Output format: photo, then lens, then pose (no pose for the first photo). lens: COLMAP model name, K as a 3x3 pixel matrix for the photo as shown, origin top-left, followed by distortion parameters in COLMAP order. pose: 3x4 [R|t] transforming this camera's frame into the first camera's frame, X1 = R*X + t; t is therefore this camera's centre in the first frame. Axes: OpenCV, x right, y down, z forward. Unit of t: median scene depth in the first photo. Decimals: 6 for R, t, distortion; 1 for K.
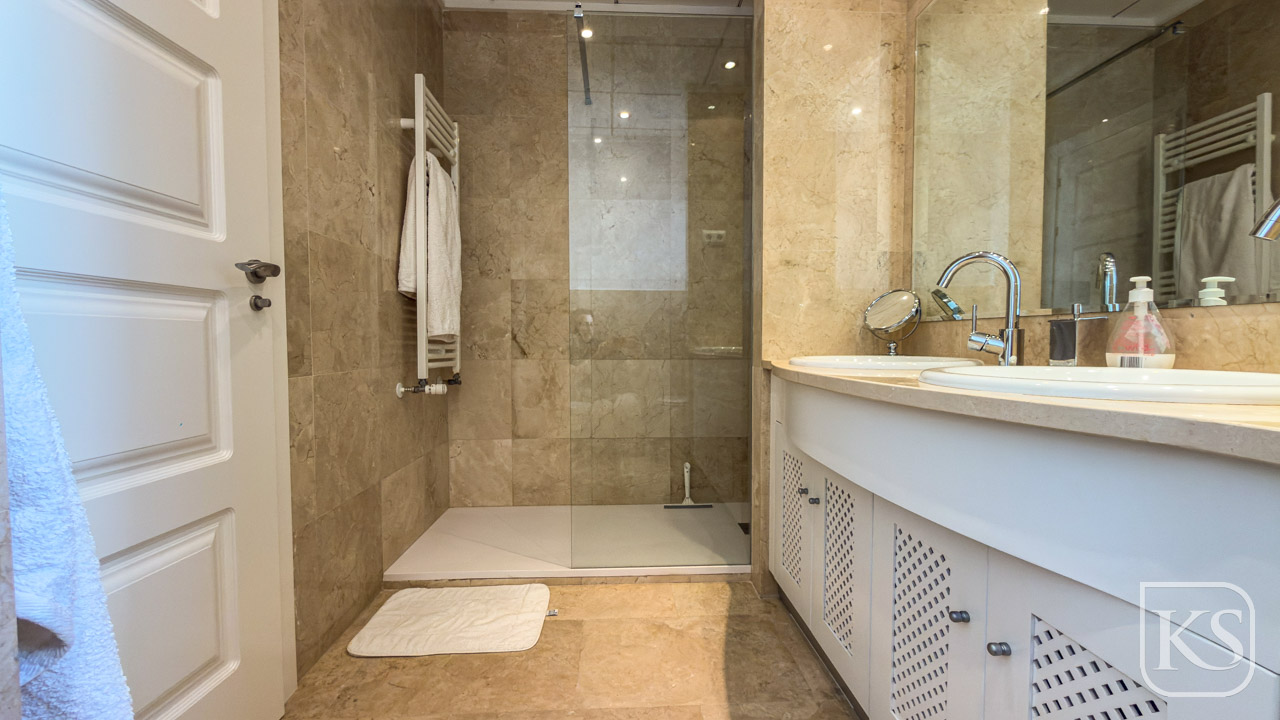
lens RADIAL K [[511.2, 0, 639.9], [0, 511.2, 358.8], [0, 0, 1]] dist [-0.002506, -0.000138]
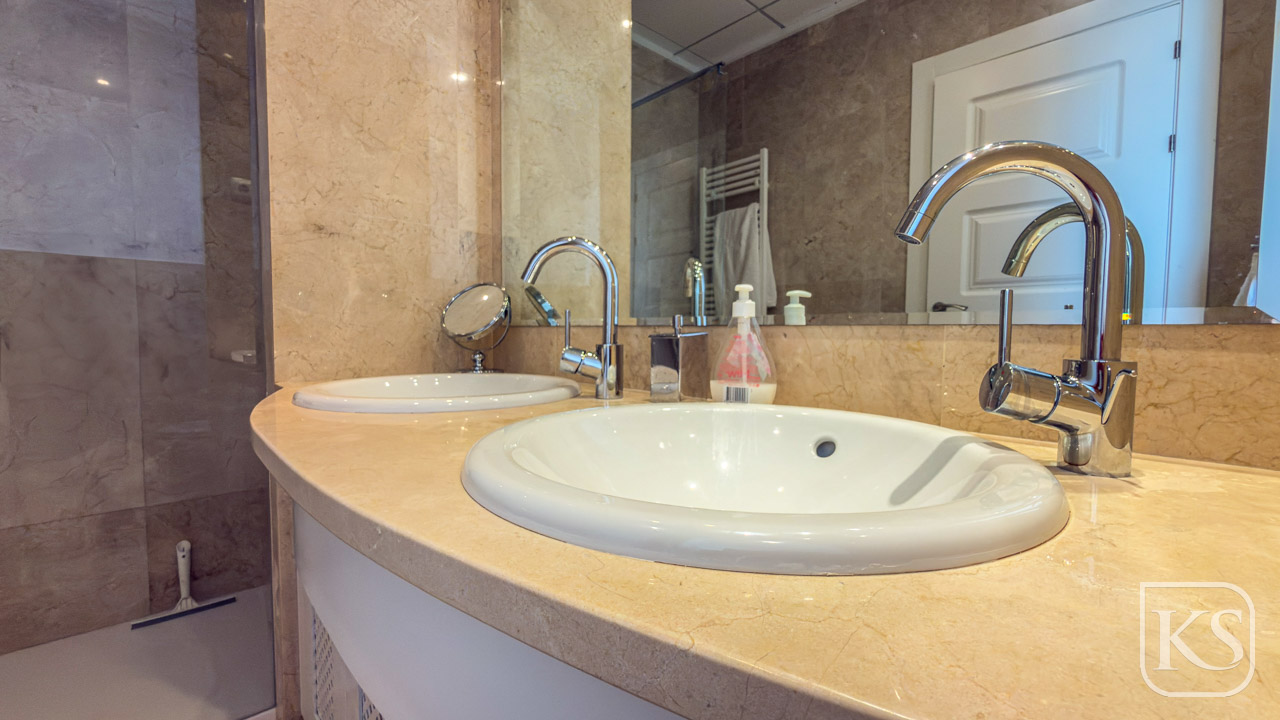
lens RADIAL K [[511.2, 0, 639.9], [0, 511.2, 358.8], [0, 0, 1]] dist [-0.002506, -0.000138]
pose [[0.762716, -0.025485, 0.646232, 0.178432], [0.014819, 0.999650, 0.021933, -0.034198], [-0.646564, -0.007152, 0.762826, 0.257067]]
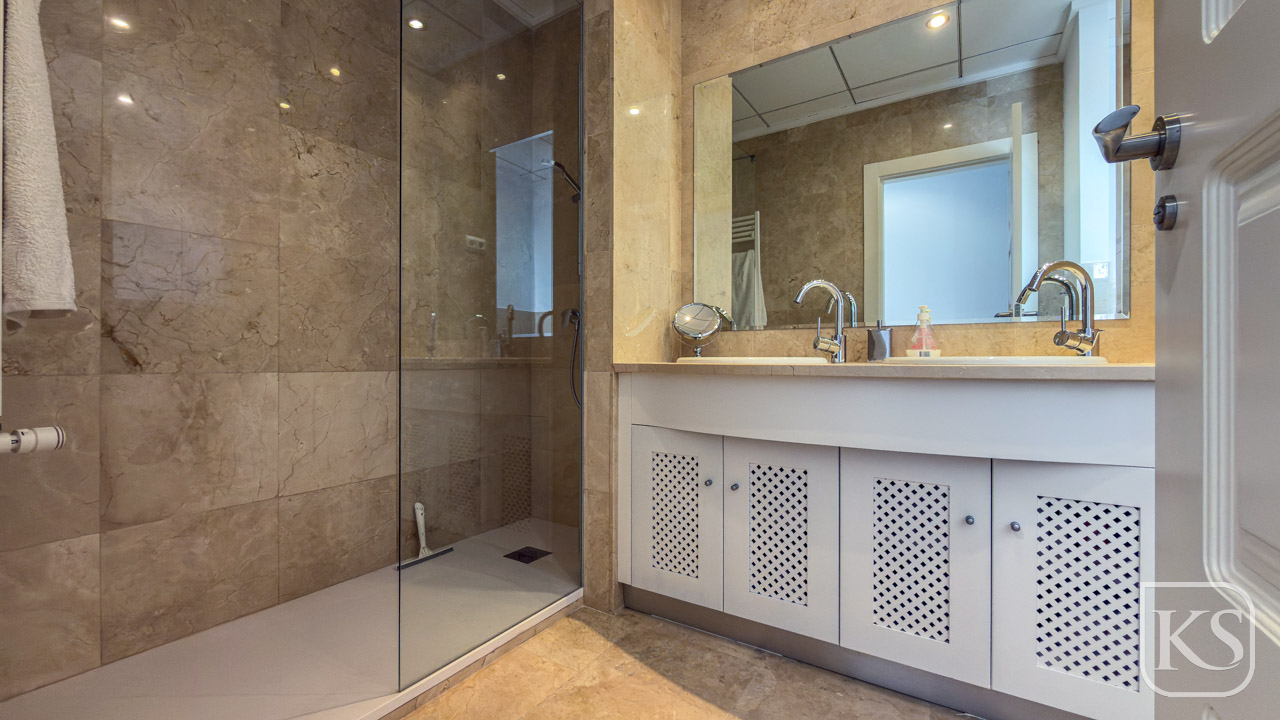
lens RADIAL K [[514.9, 0, 625.1], [0, 514.9, 360.3], [0, 0, 1]] dist [-0.002422, -0.000080]
pose [[0.587203, 0.003920, 0.809430, -0.531660], [0.027522, 0.999313, -0.024806, 0.020904], [-0.808971, 0.036843, 0.586692, 0.410238]]
